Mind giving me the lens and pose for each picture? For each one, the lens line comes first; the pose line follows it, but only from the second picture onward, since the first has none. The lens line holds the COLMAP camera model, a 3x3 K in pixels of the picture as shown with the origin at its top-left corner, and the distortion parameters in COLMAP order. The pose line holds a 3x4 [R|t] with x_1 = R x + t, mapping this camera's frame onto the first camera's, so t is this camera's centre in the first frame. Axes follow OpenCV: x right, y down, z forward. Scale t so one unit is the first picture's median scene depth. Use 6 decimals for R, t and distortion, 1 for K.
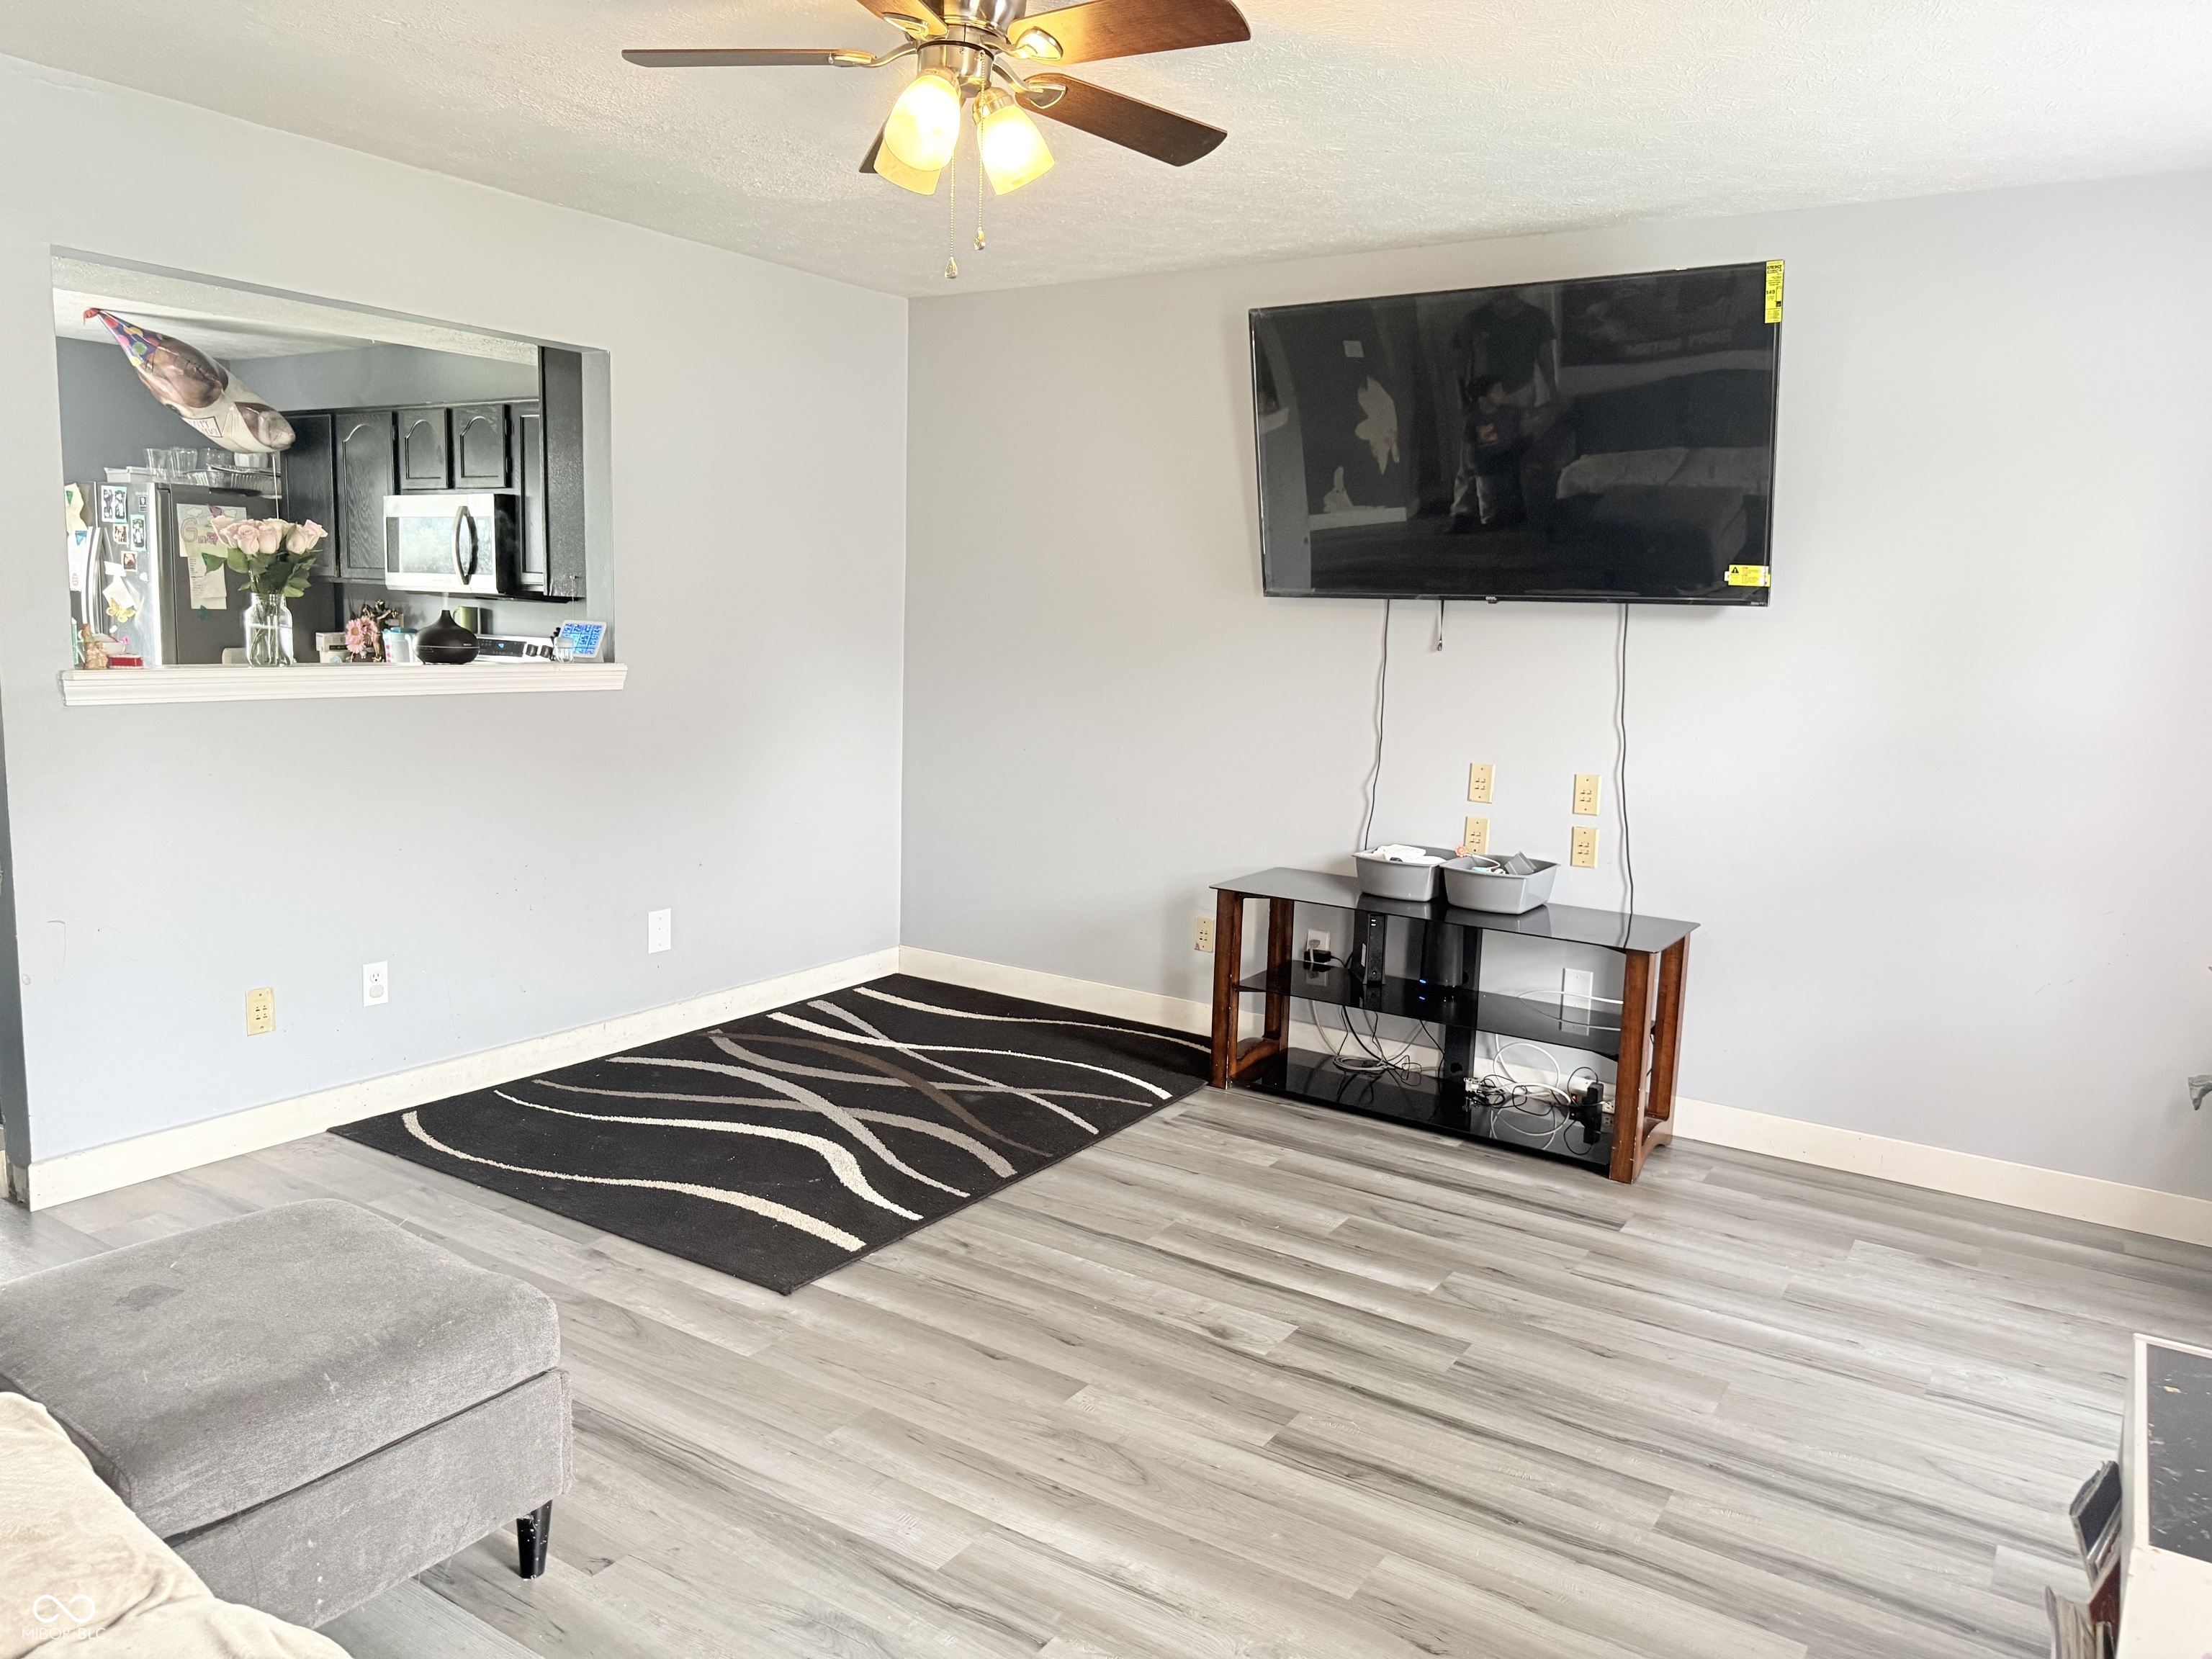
lens RADIAL K [[1692.3, 0, 1106.0], [0, 1692.3, 829.5], [0, 0, 1]] dist [-0.004447, -0.005156]
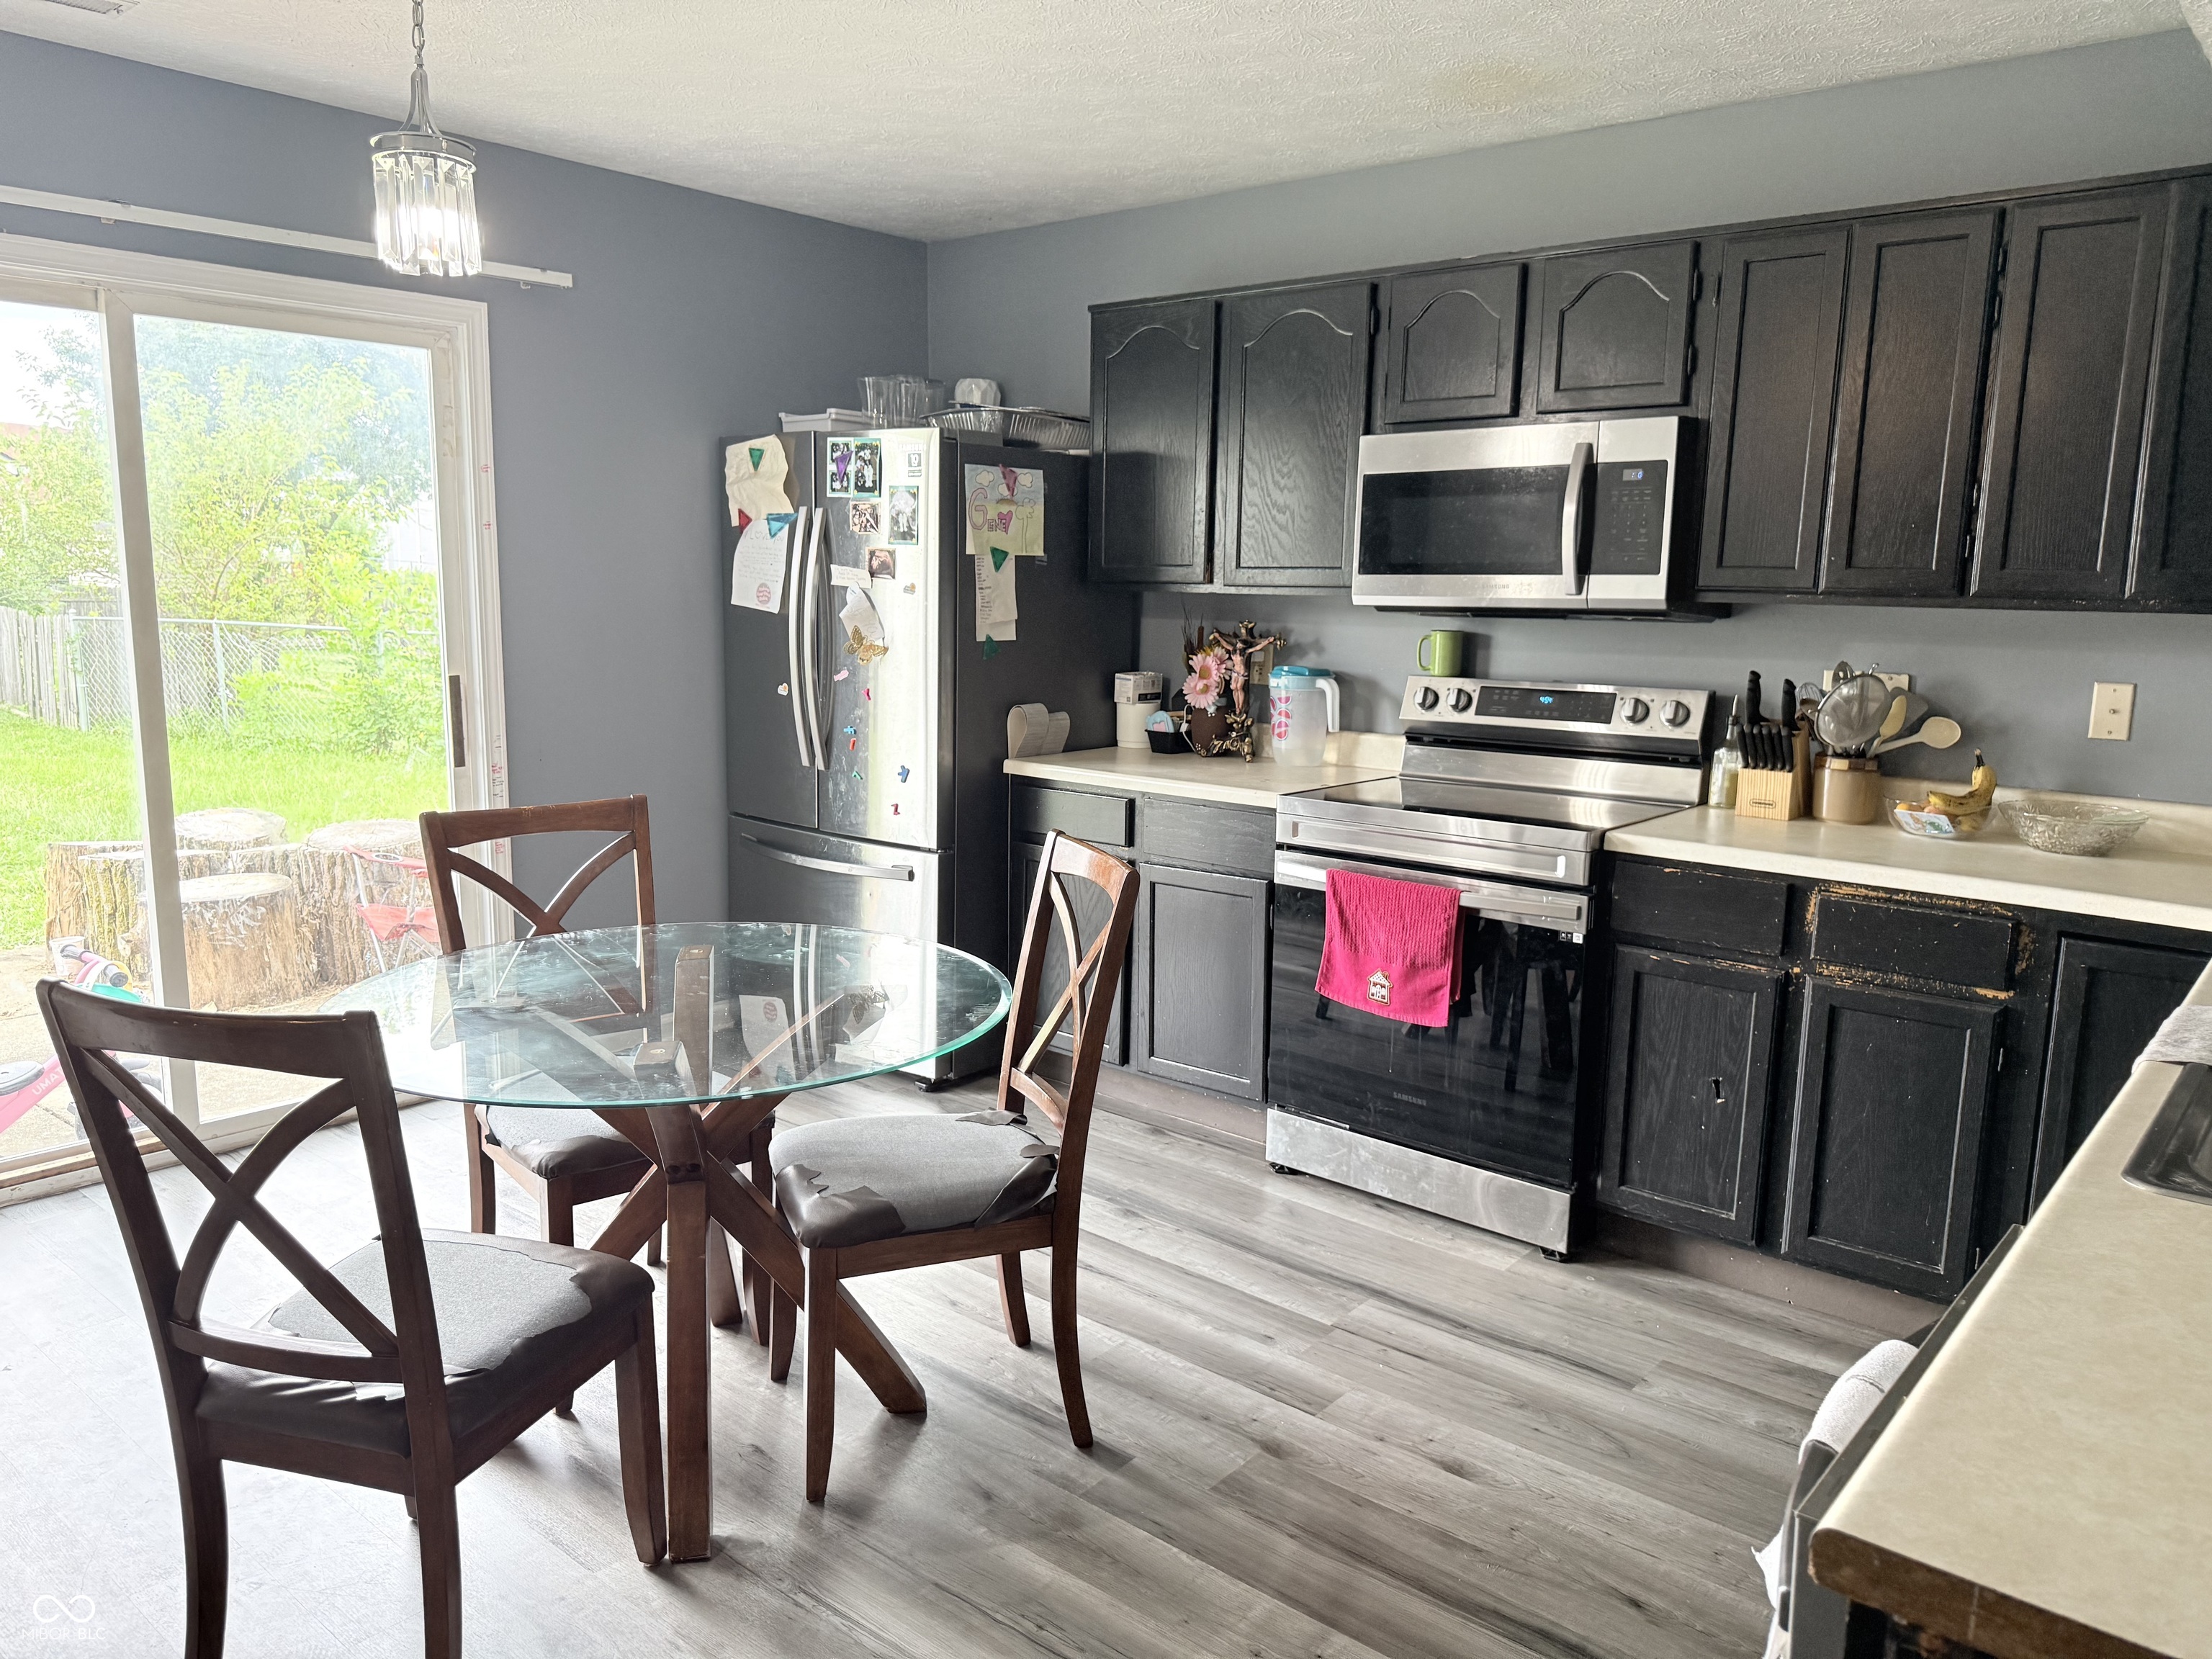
lens RADIAL K [[1551.2, 0, 1106.0], [0, 1551.2, 829.5], [0, 0, 1]] dist [0.004544, 0.000658]
pose [[0.995168, -0.002152, -0.098168, -0.438380], [0.004553, 0.999696, 0.024244, -0.076760], [0.098086, -0.024574, 0.994875, 0.454427]]
